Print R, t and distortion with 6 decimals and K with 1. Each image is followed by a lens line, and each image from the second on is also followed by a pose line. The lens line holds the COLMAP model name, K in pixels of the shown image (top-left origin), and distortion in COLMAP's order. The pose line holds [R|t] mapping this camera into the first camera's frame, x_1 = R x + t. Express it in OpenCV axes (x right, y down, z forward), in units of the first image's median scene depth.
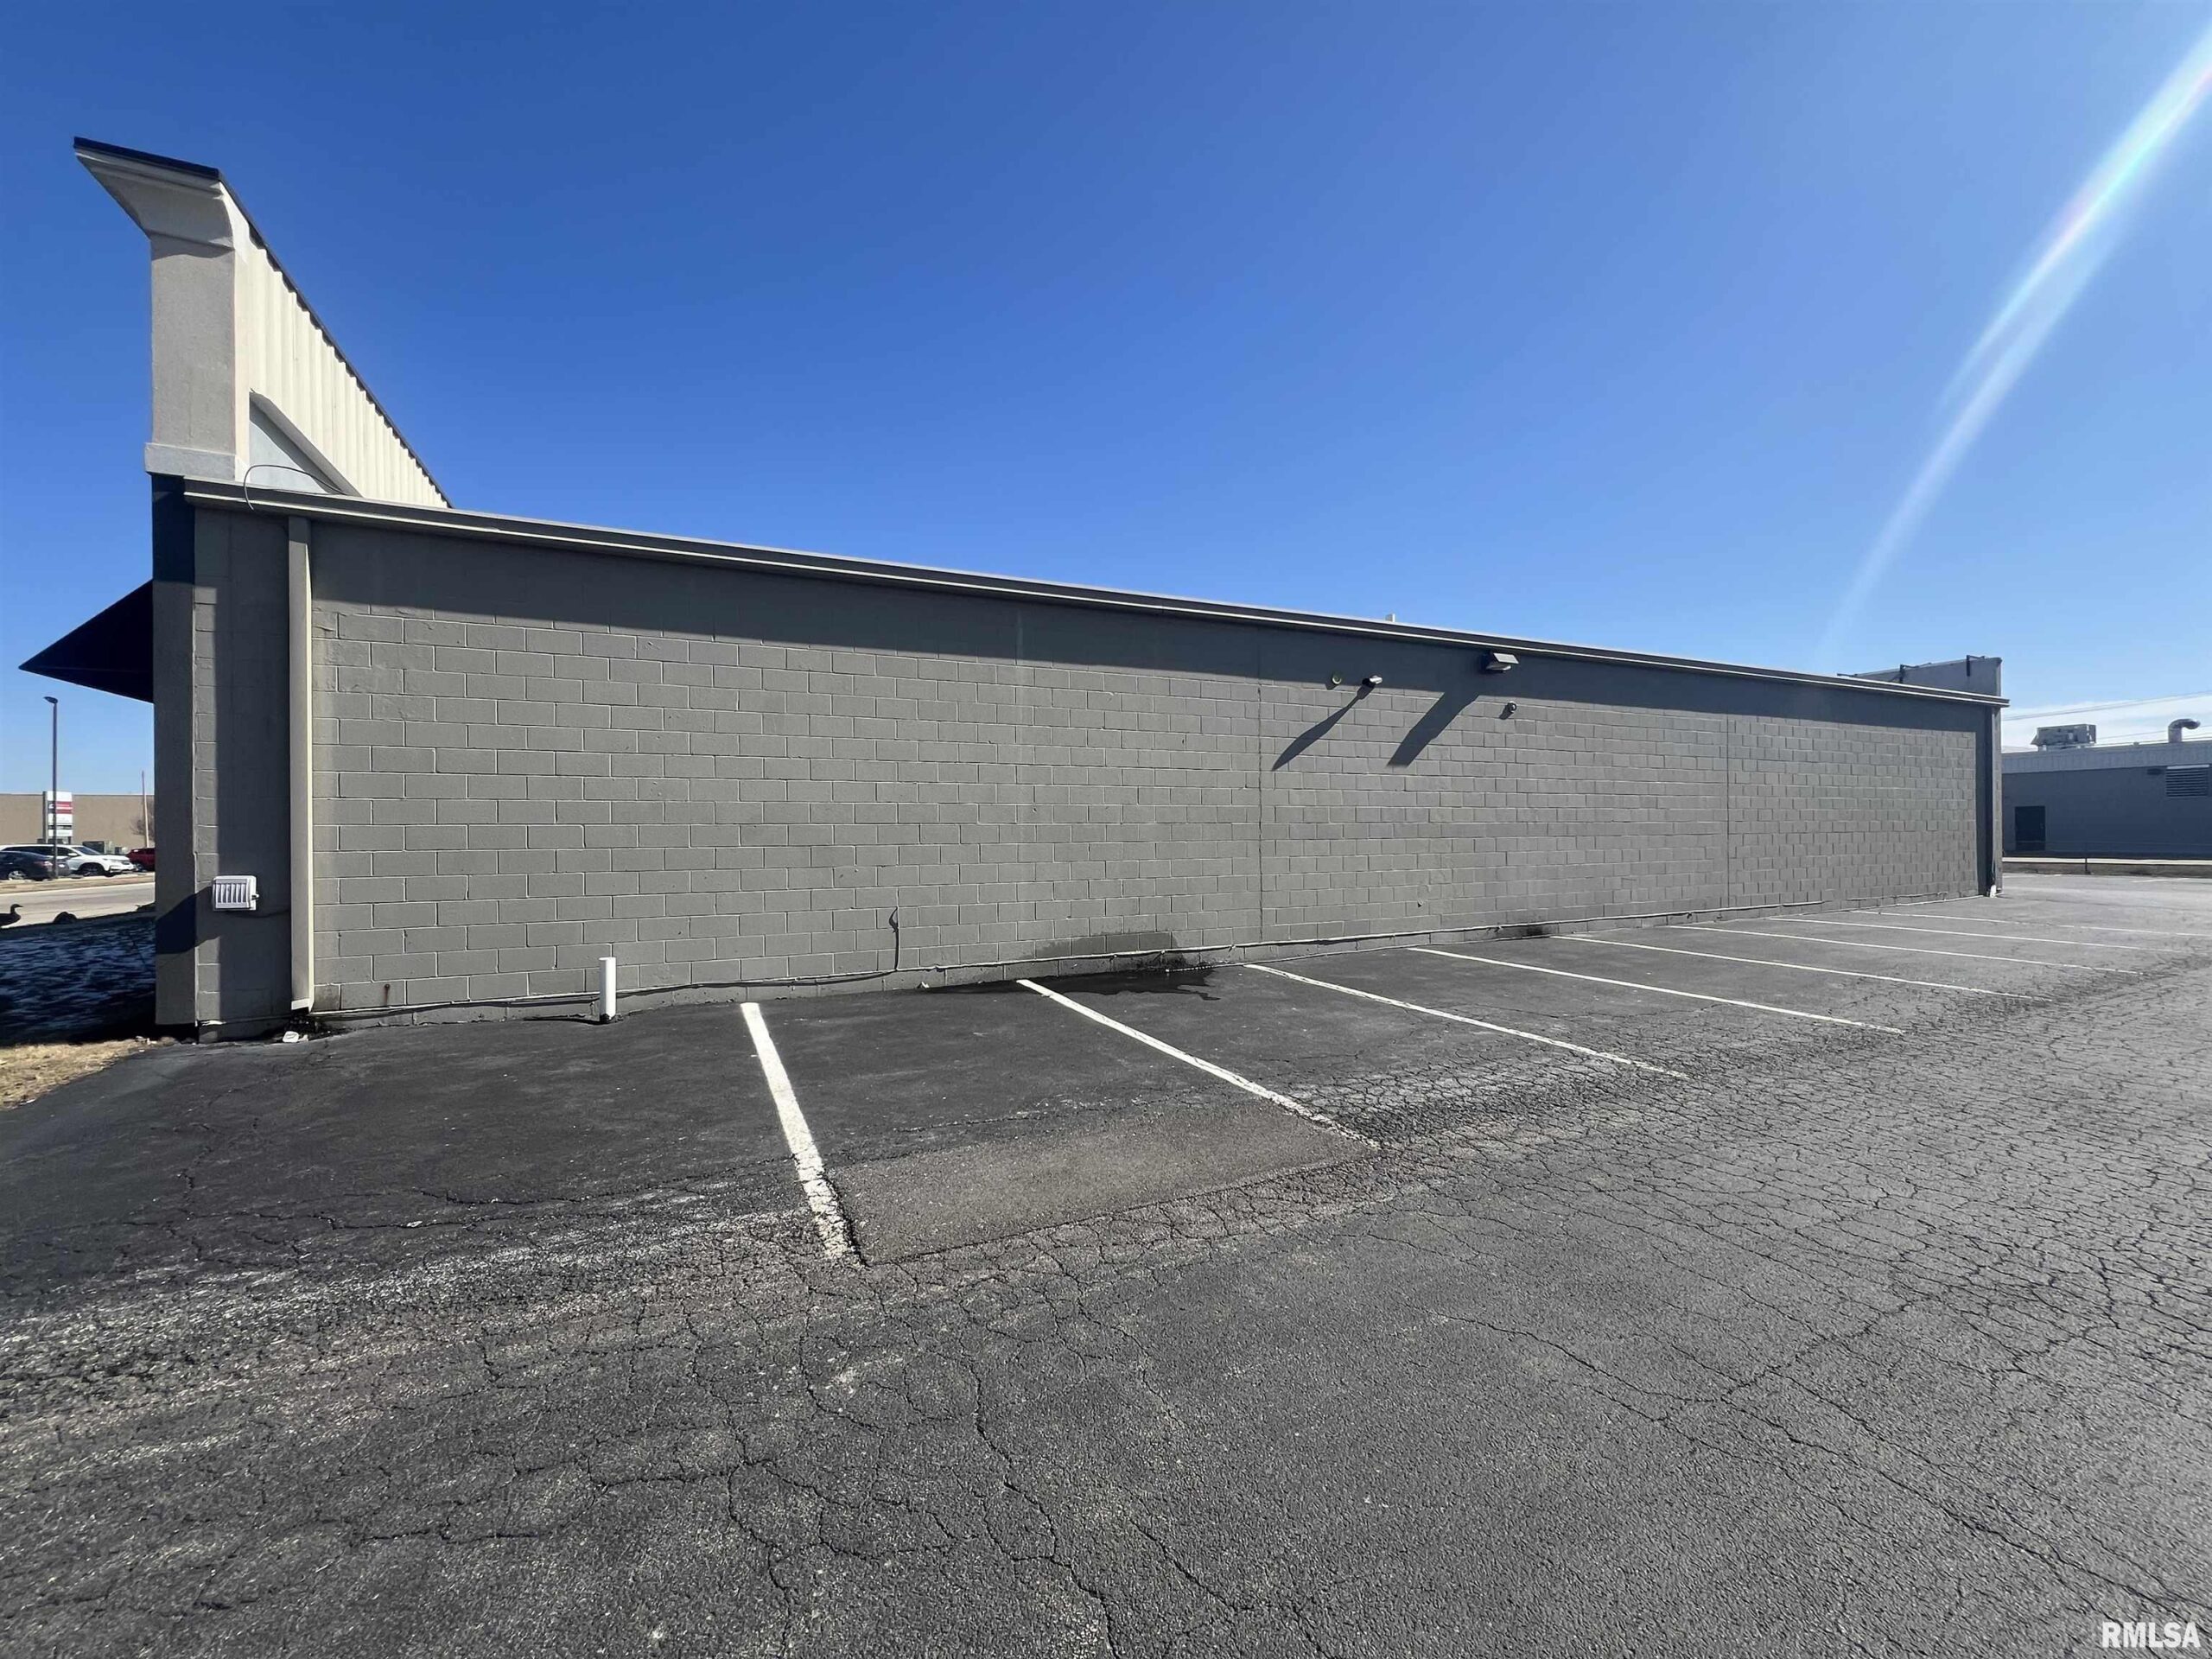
lens RADIAL K [[886.0, 0, 1116.9], [0, 886.0, 822.9], [0, 0, 1]] dist [0.008105, 0.000211]
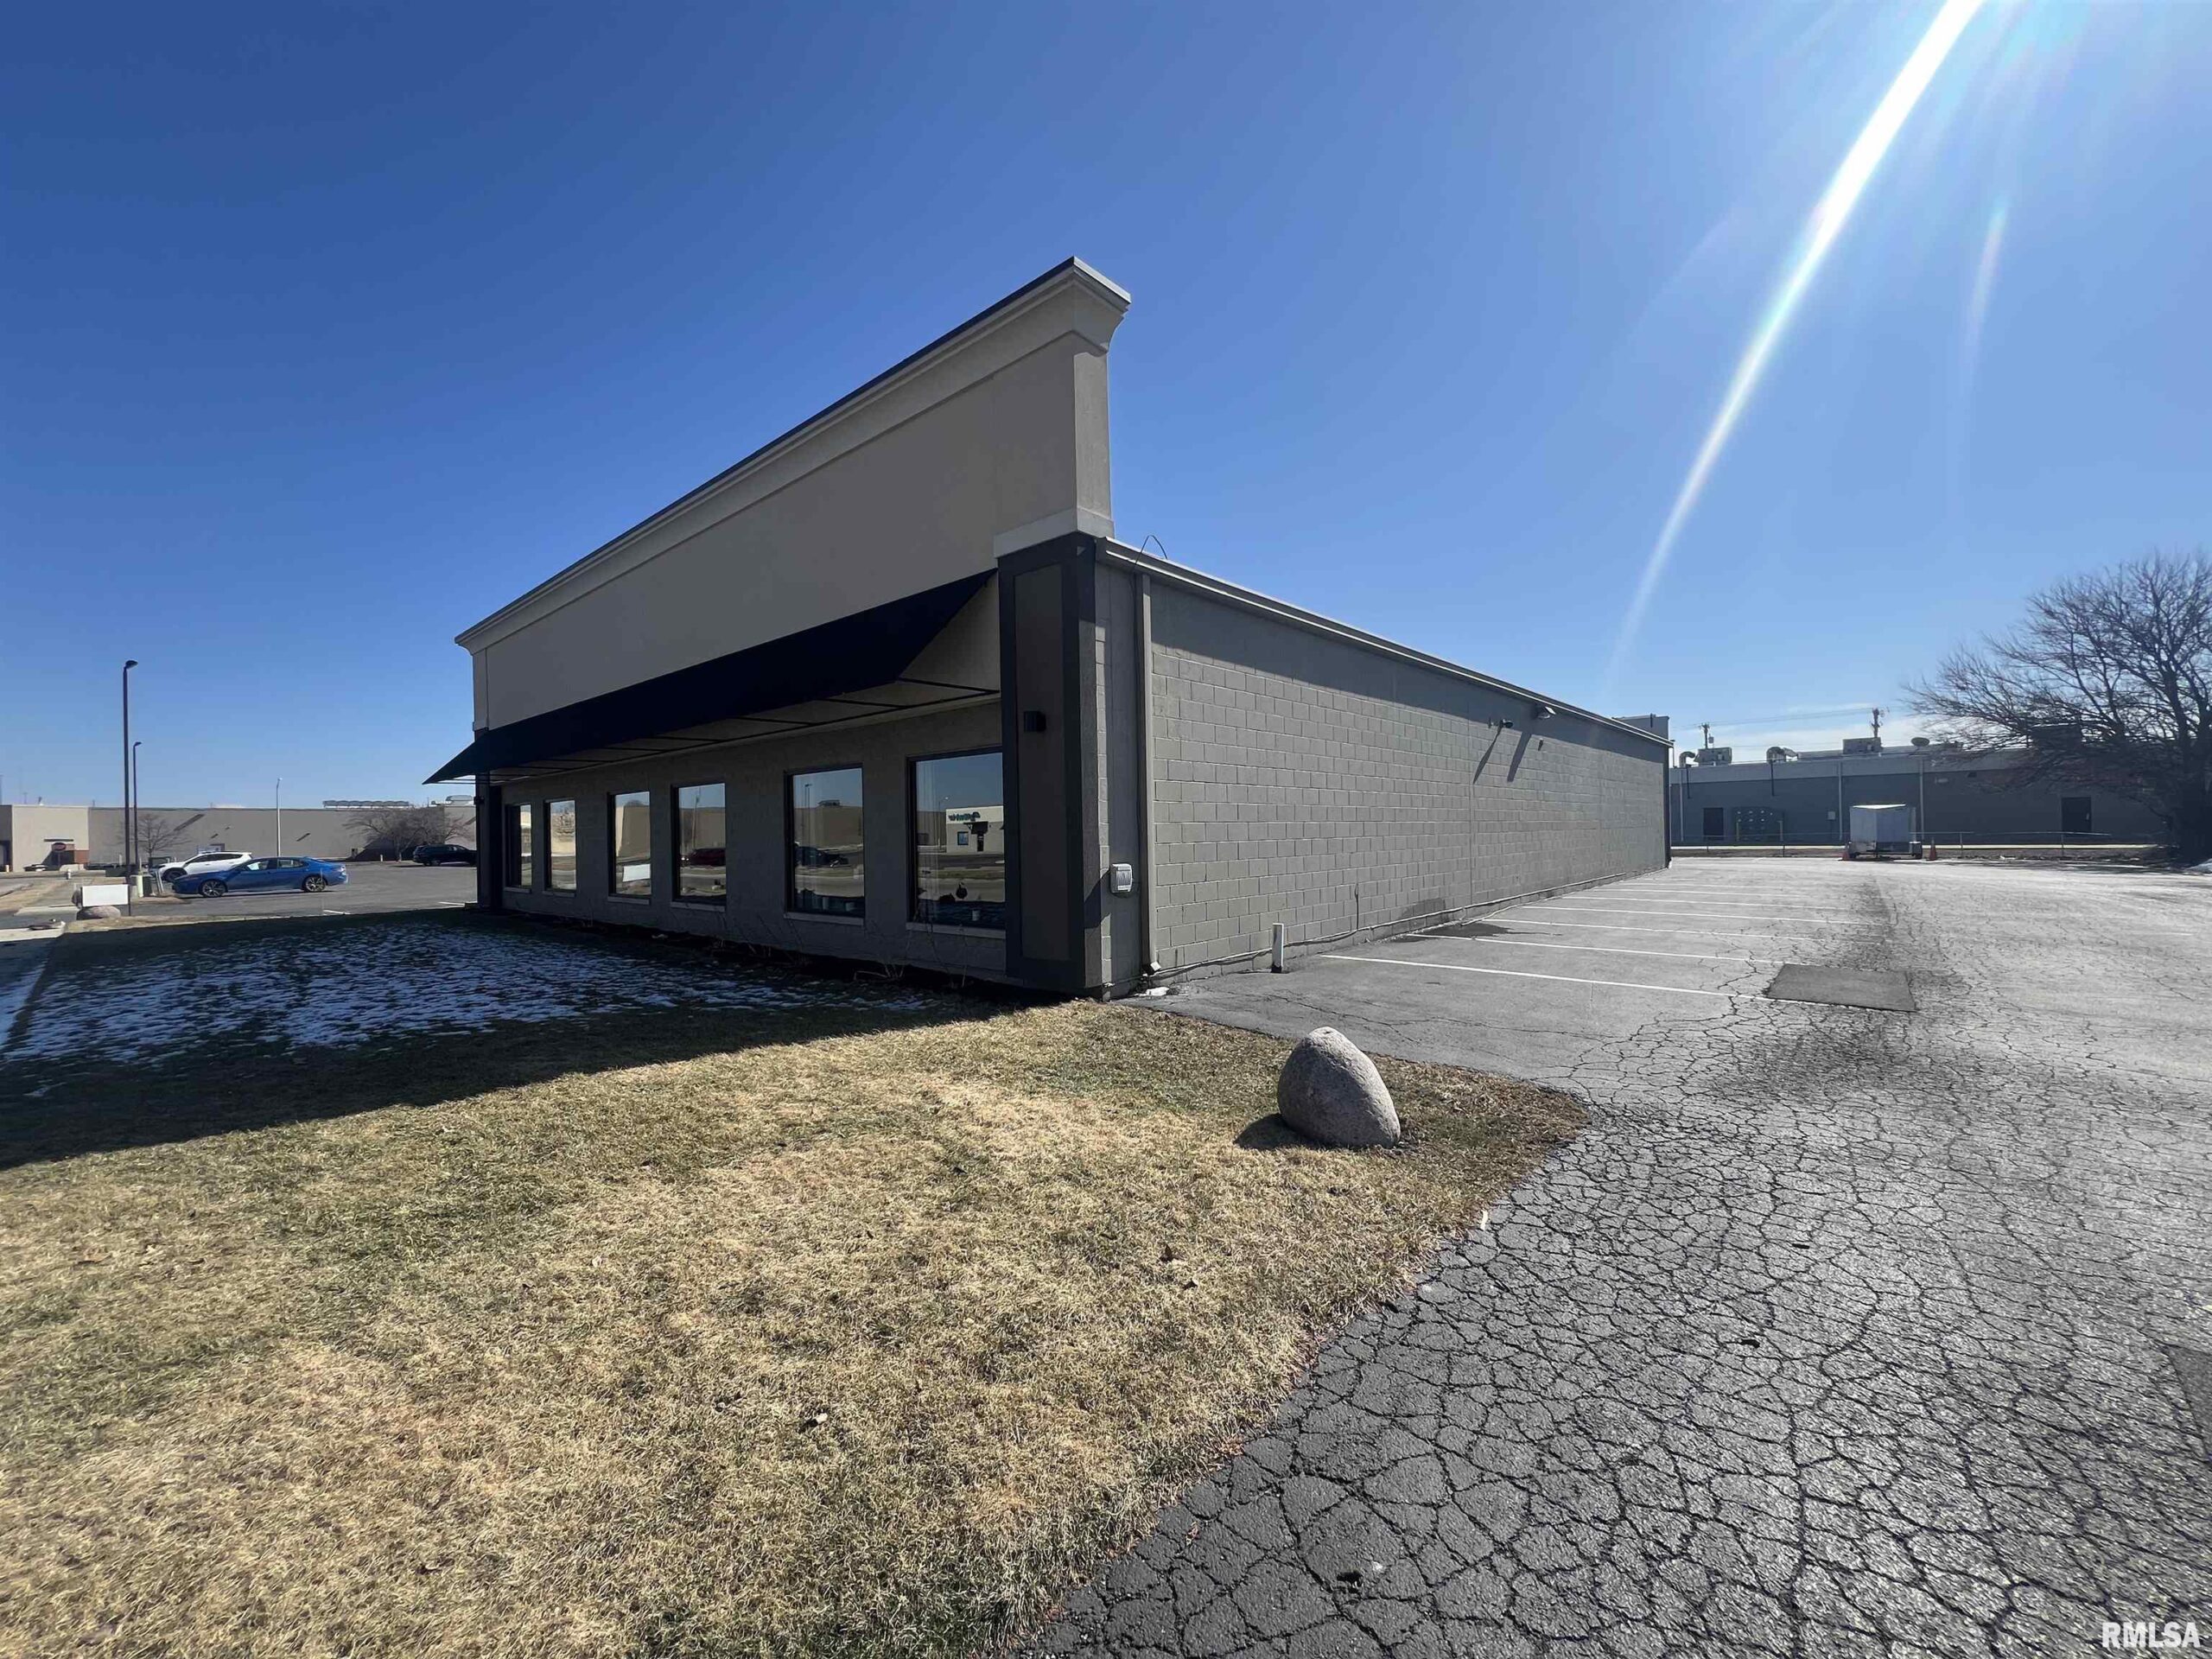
lens RADIAL K [[886.0, 0, 1104.3], [0, 886.0, 823.9], [0, 0, 1]] dist [0.008105, 0.000211]
pose [[0.930963, -0.014846, 0.364813, -0.844646], [0.015548, 0.999879, 0.001013, 0.001761], [-0.364784, 0.004729, 0.931080, -0.072436]]
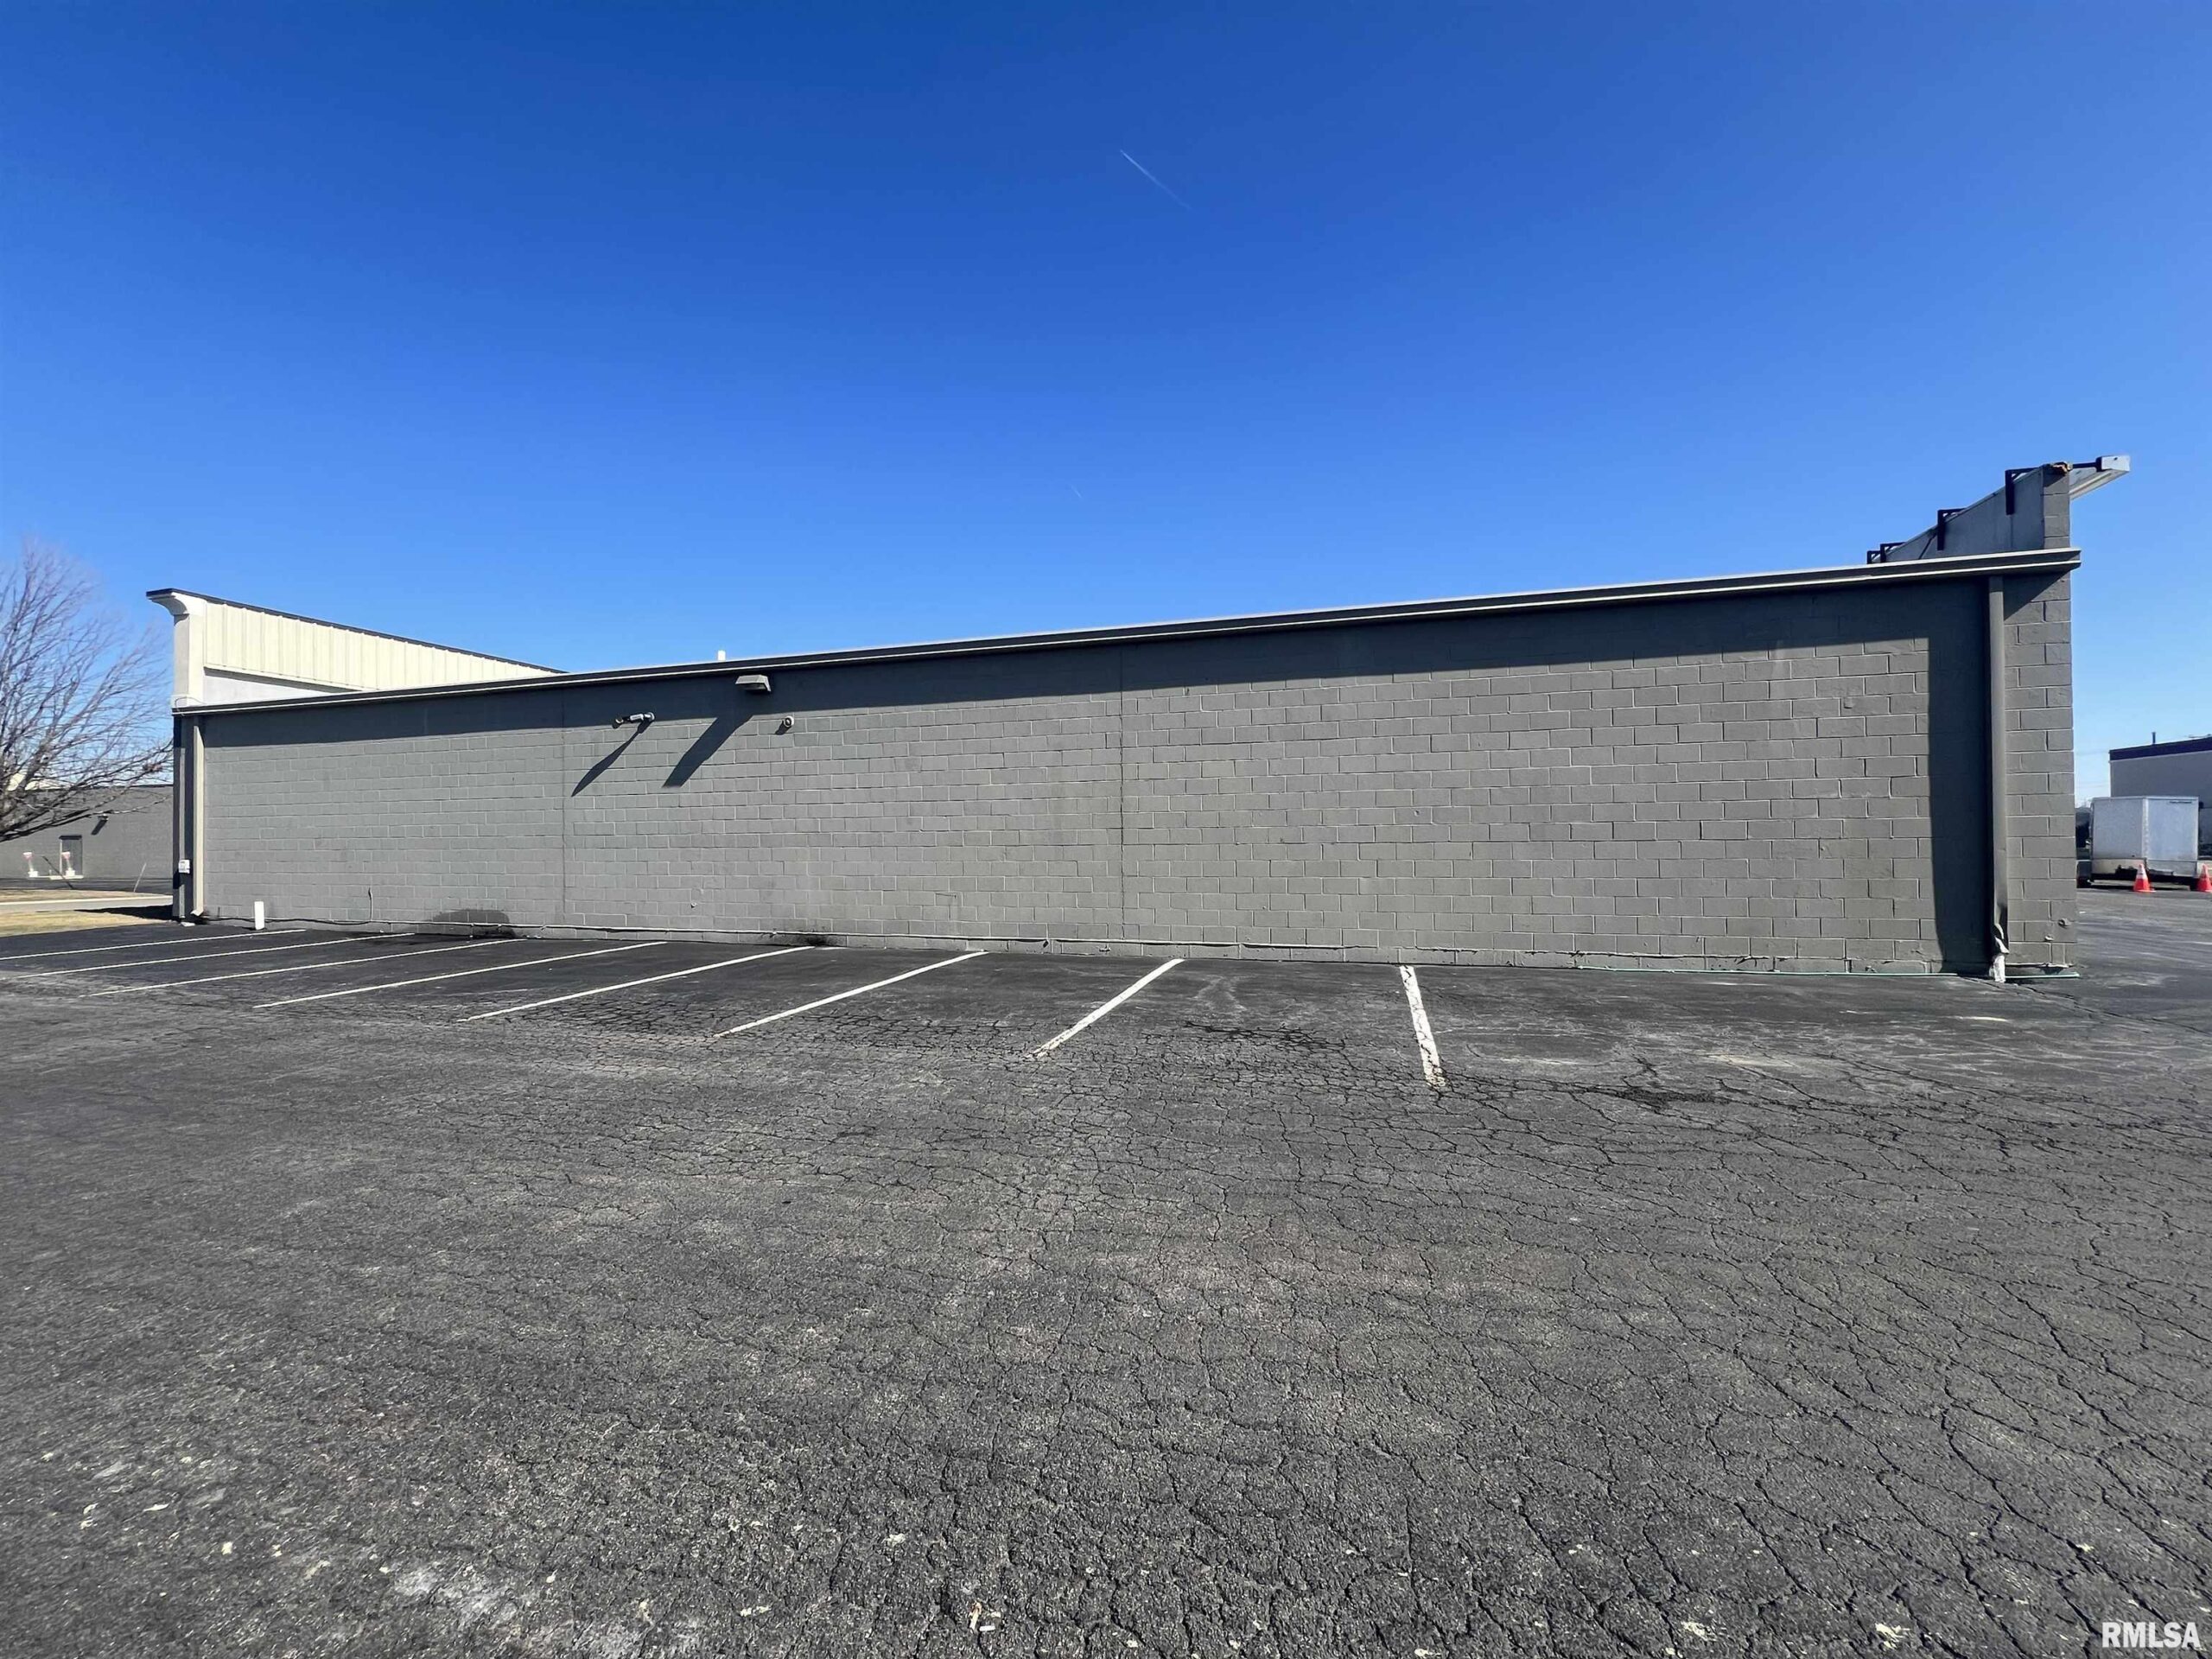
lens RADIAL K [[886.0, 0, 1109.5], [0, 886.0, 844.0], [0, 0, 1]] dist [0.008105, 0.000211]
pose [[0.730799, -0.007211, -0.682554, 1.556271], [0.001256, 0.999957, -0.009219, 0.023943], [0.682591, 0.005880, 0.730777, 0.542771]]
